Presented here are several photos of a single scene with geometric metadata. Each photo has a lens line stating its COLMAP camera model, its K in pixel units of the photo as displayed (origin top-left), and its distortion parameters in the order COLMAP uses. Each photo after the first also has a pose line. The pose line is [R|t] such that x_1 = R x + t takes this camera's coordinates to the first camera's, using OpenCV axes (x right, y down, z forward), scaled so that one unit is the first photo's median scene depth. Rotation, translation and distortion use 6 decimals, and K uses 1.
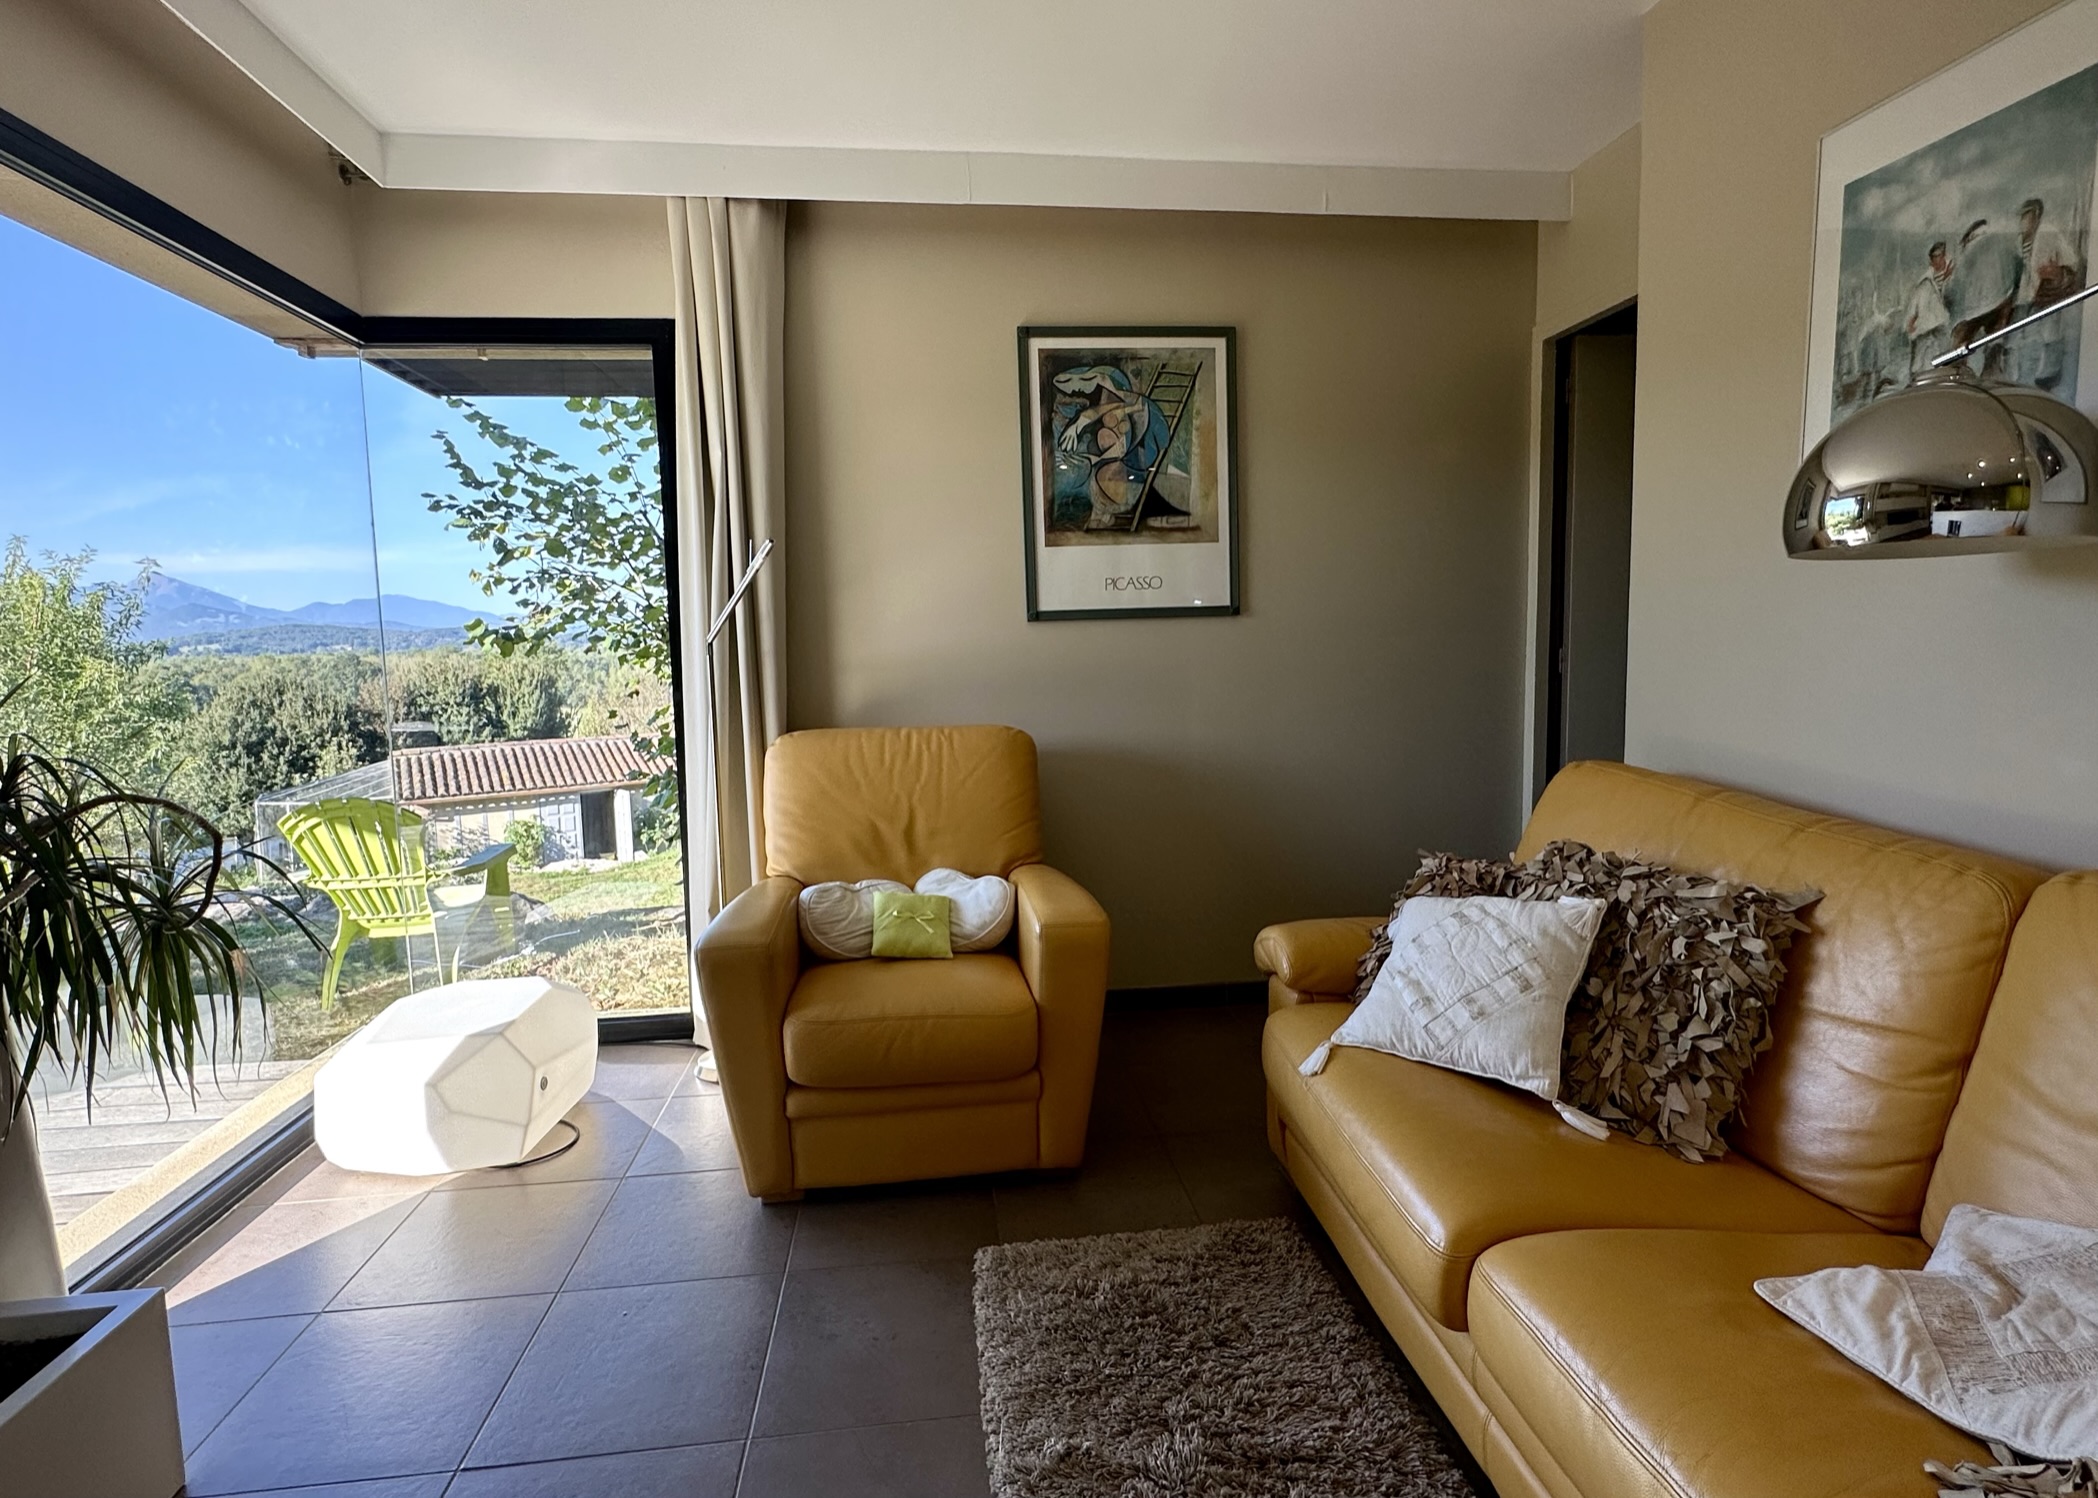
lens RADIAL K [[1010.7, 0, 1043.4], [0, 1010.7, 740.2], [0, 0, 1]] dist [-0.012157, 0.003331]
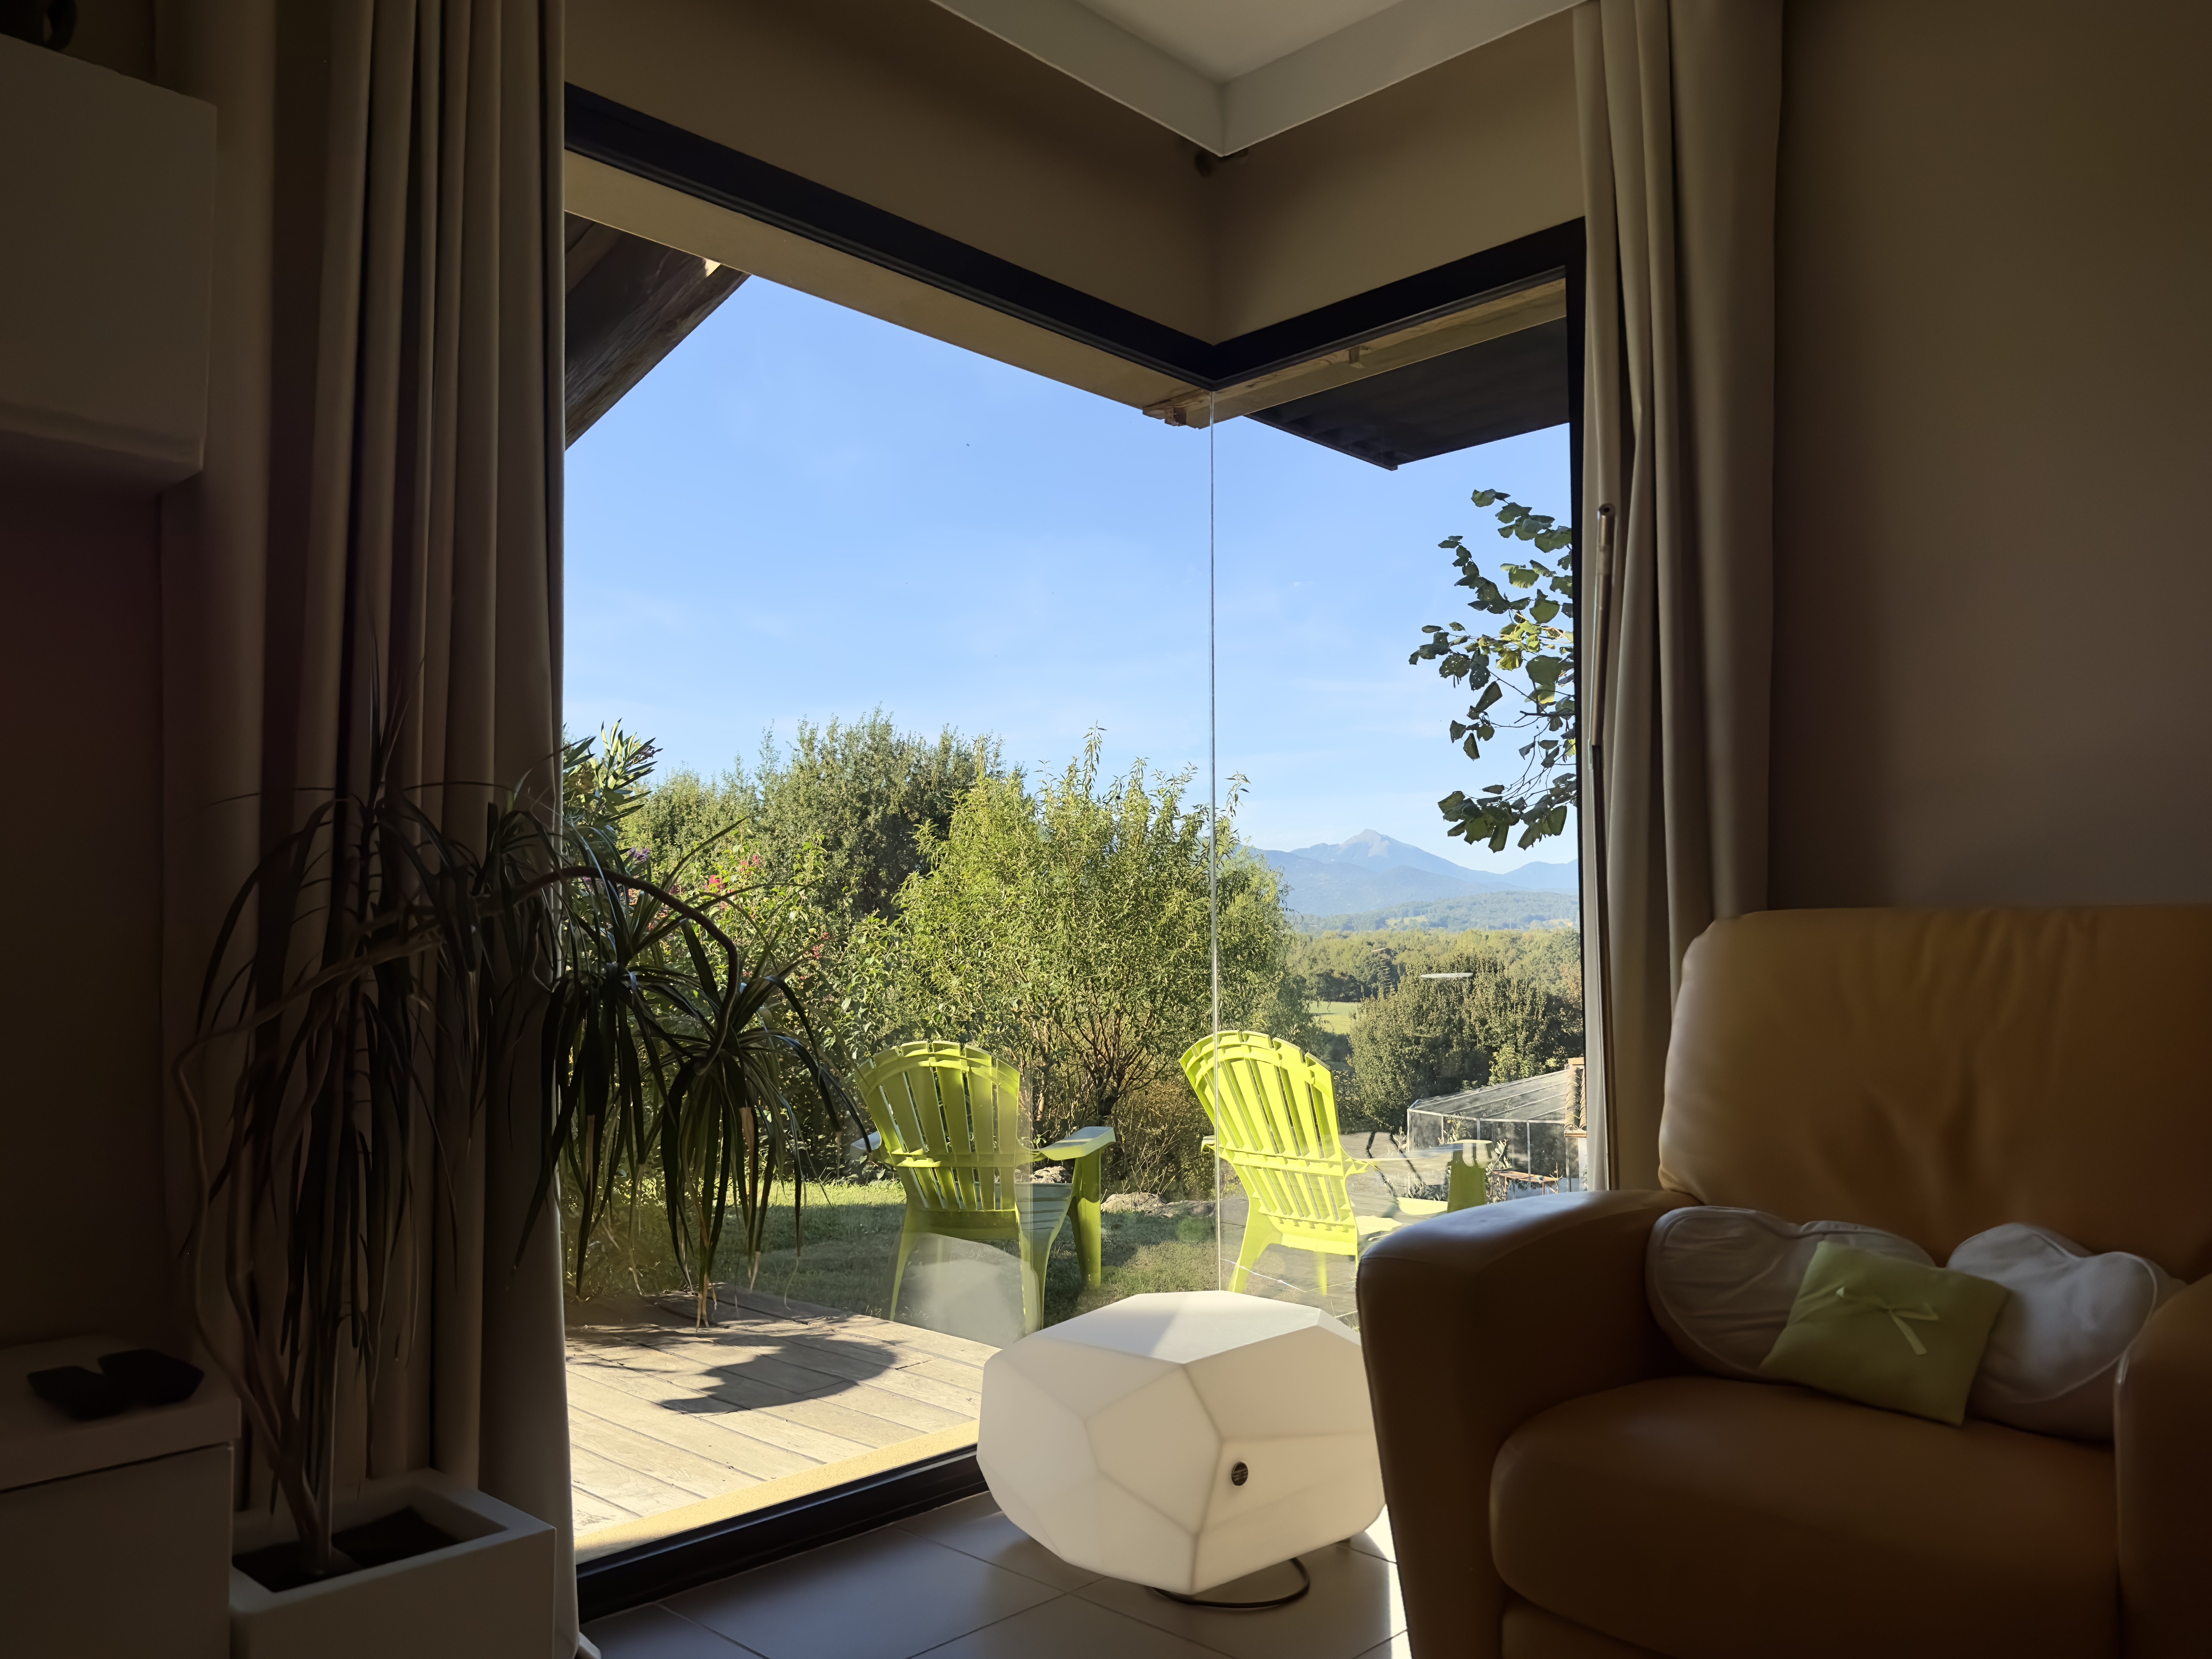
lens RADIAL K [[1595.6, 0, 1111.3], [0, 1595.6, 830.1], [0, 0, 1]] dist [-0.004103, -0.007854]
pose [[0.636443, -0.033998, -0.770574, 0.161307], [-0.083409, 0.990136, -0.112575, 0.066127], [0.766800, 0.135921, 0.627330, 0.253939]]
